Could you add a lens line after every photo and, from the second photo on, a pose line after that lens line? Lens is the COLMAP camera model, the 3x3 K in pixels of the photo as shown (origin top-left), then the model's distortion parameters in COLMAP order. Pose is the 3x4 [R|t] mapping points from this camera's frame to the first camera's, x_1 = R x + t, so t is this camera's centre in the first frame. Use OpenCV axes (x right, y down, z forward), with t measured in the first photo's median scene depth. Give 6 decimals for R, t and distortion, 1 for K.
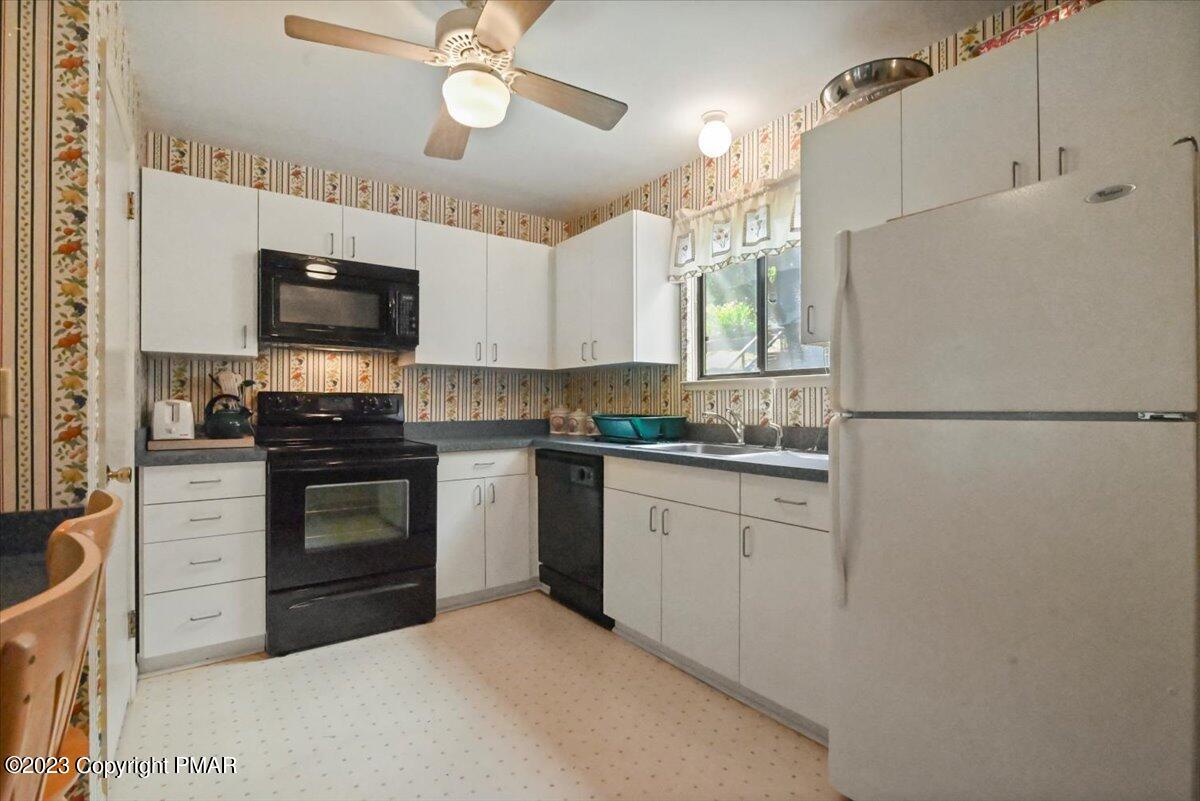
lens RADIAL K [[552.7, 0, 600.0], [0, 552.7, 400.5], [0, 0, 1]] dist [-0.001606, -0.000012]
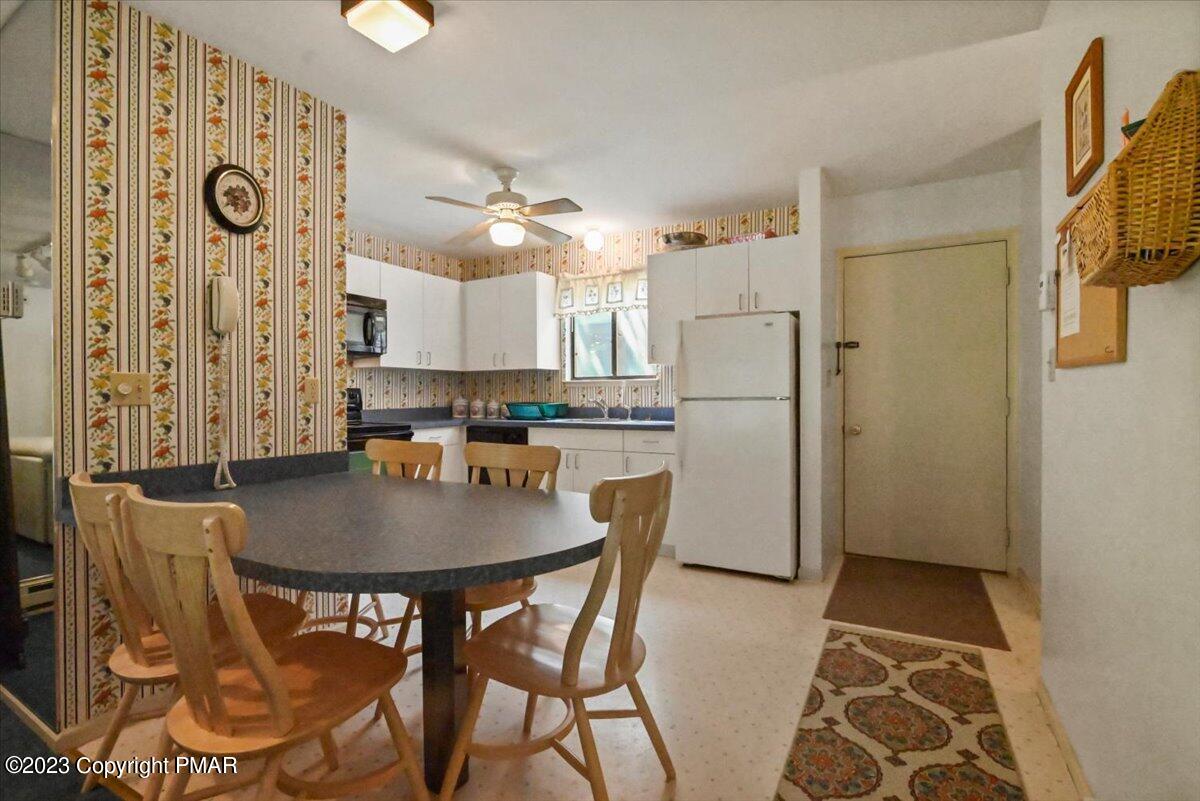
lens RADIAL K [[552.7, 0, 600.0], [0, 552.7, 400.5], [0, 0, 1]] dist [-0.001606, -0.000012]
pose [[0.908400, -0.009401, 0.417996, -0.424927], [0.002535, 0.999853, 0.016977, -0.005215], [-0.418094, -0.014362, 0.908290, -0.492398]]
